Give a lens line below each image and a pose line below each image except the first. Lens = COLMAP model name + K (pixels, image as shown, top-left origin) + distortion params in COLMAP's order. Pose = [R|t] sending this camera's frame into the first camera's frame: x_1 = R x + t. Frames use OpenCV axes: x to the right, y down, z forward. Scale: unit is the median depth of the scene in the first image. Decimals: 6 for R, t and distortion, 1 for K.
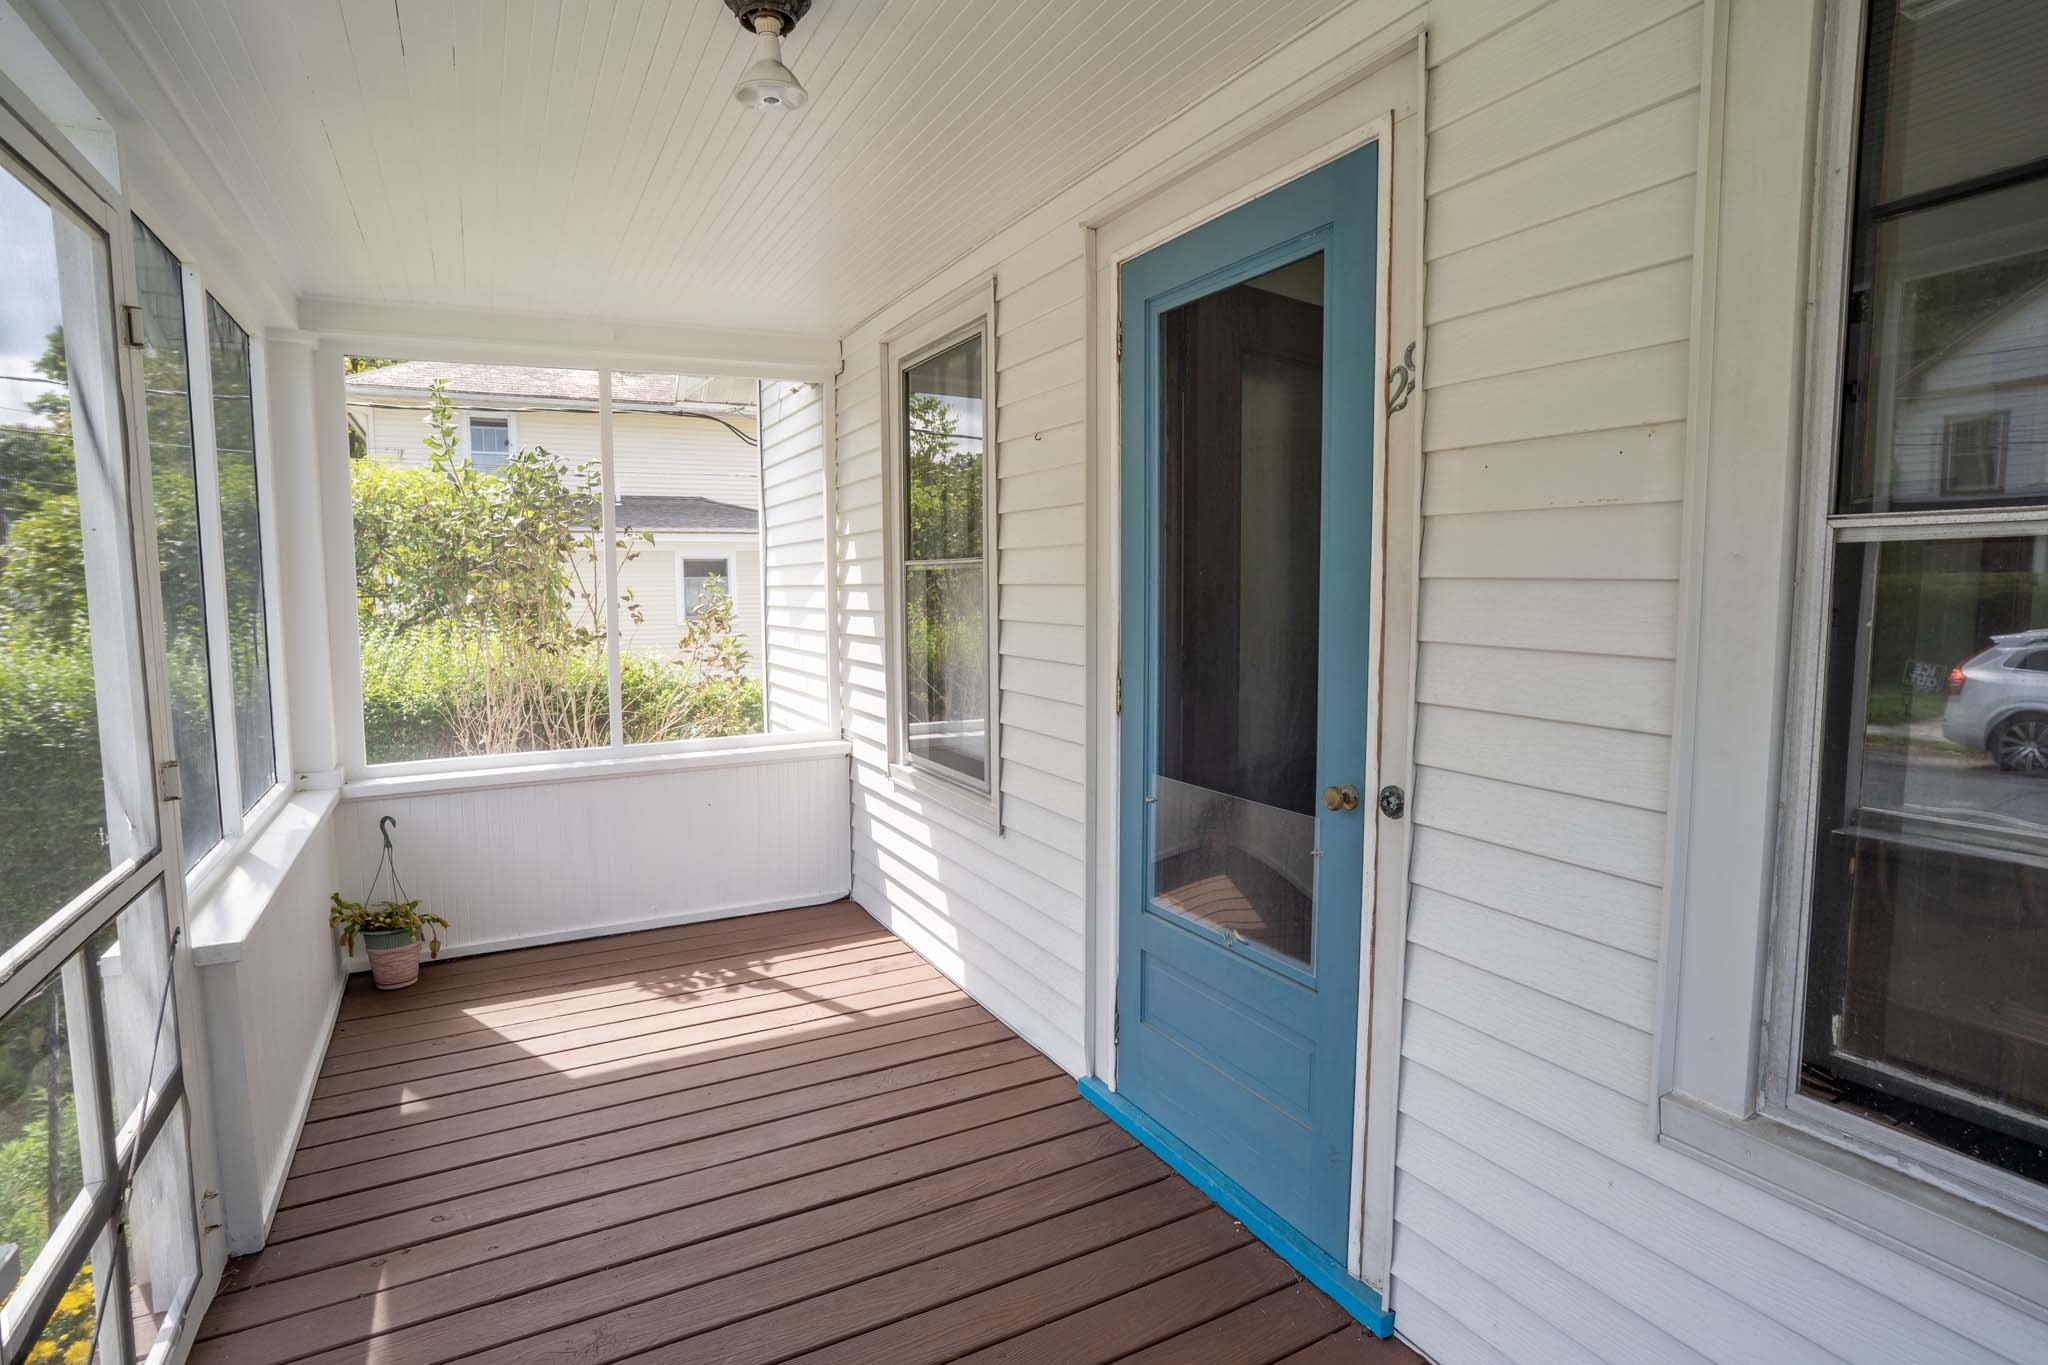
lens RADIAL K [[1057.6, 0, 1018.6], [0, 1057.6, 686.1], [0, 0, 1]] dist [-0.073771, 0.040395]
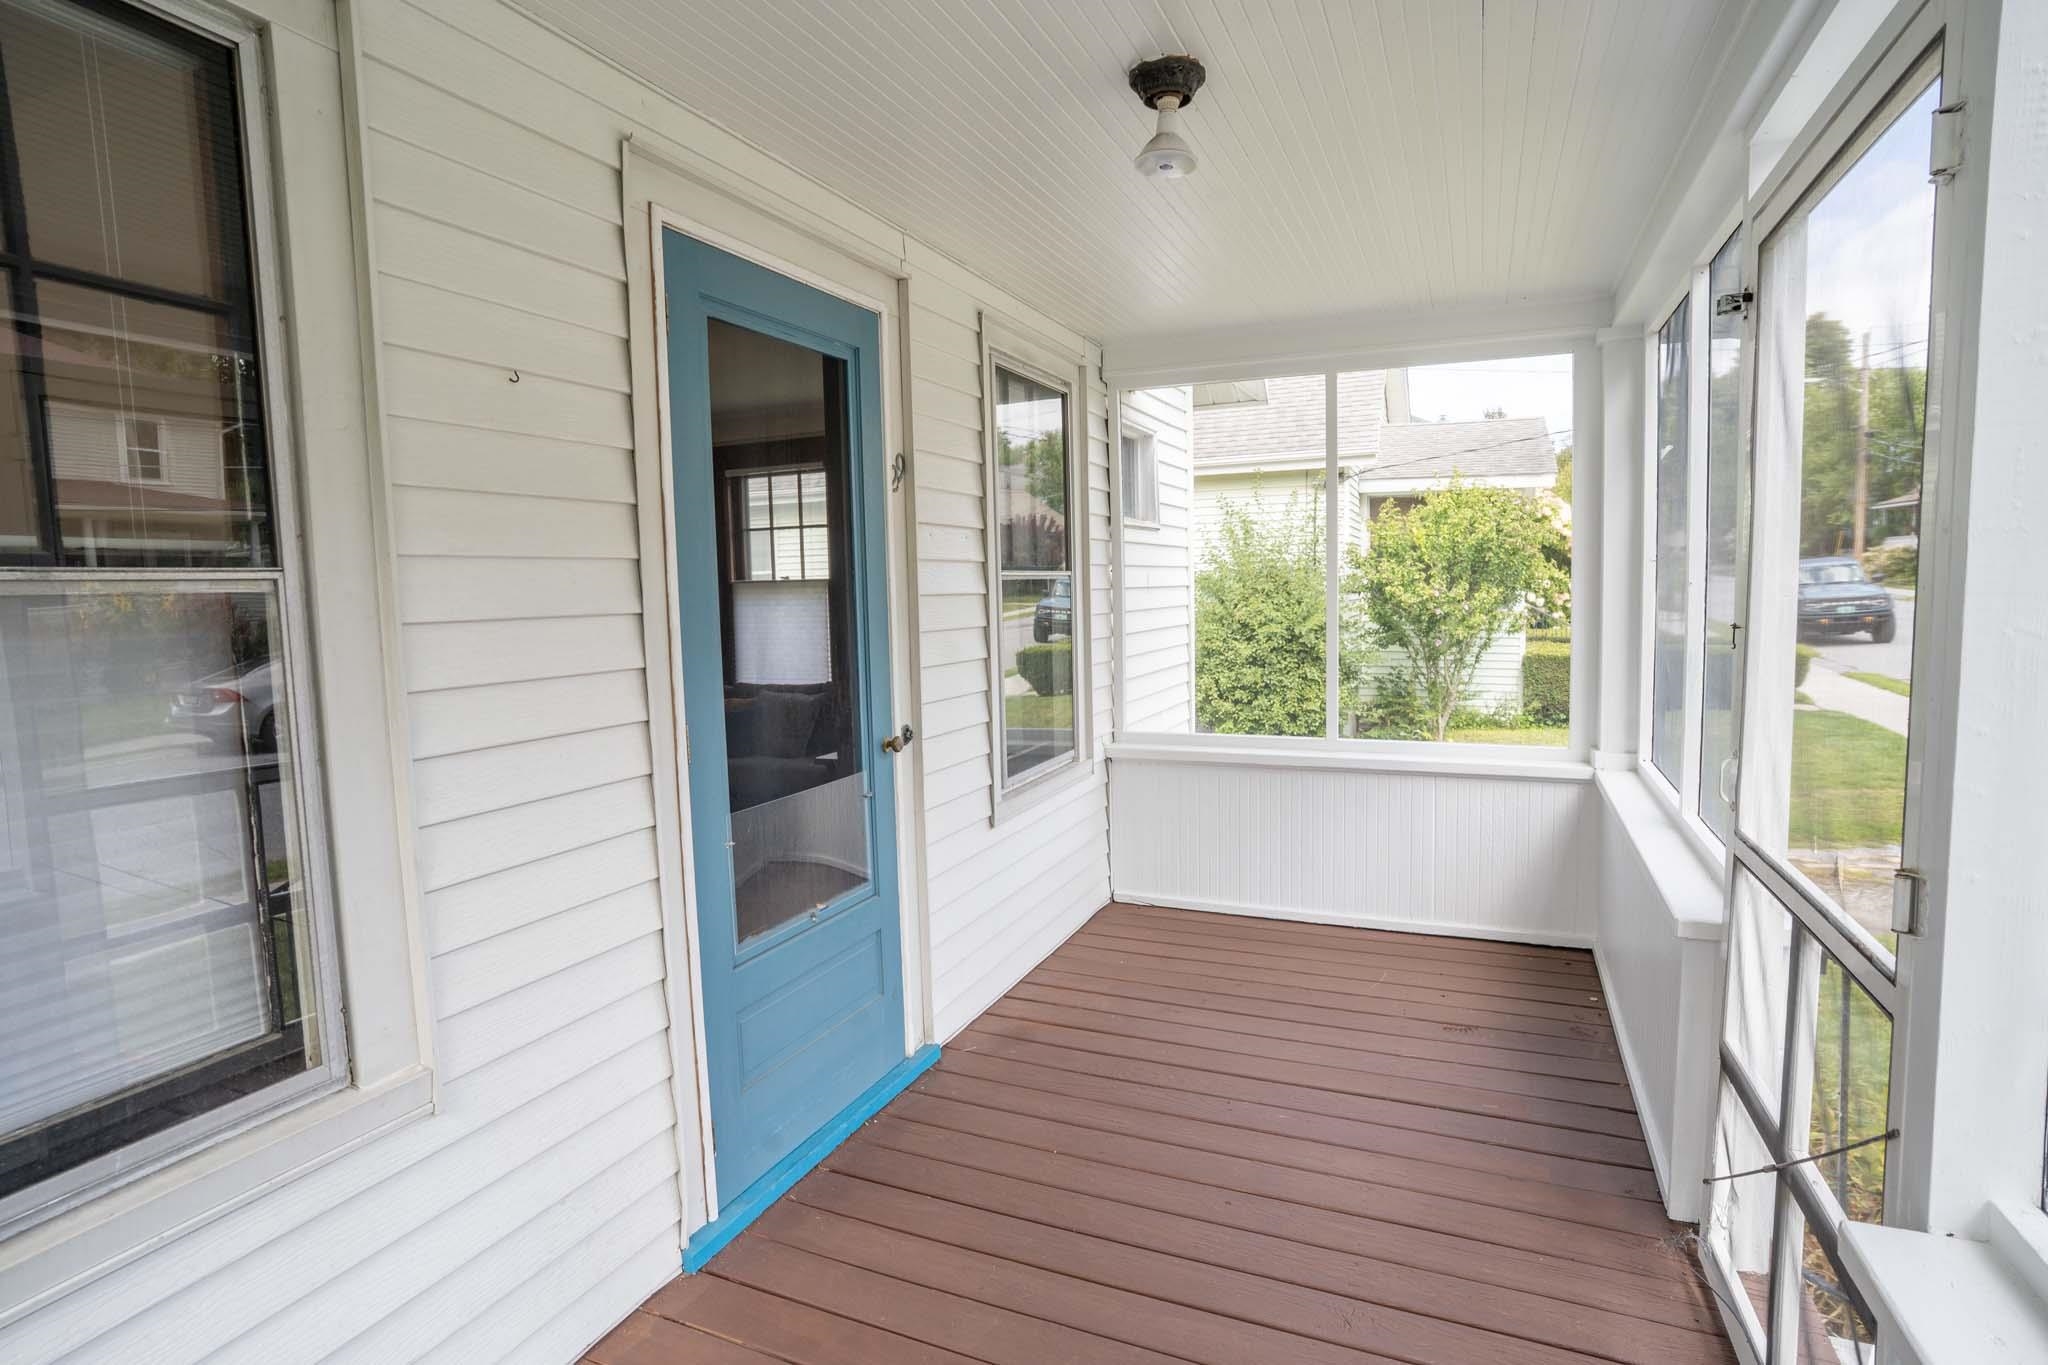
lens RADIAL K [[1057.6, 0, 1018.6], [0, 1057.6, 686.1], [0, 0, 1]] dist [-0.073771, 0.040395]
pose [[-0.619033, -0.060352, 0.783042, -0.816598], [0.101405, 0.982555, 0.155894, -0.159500], [-0.778791, 0.175908, -0.602114, 1.477615]]
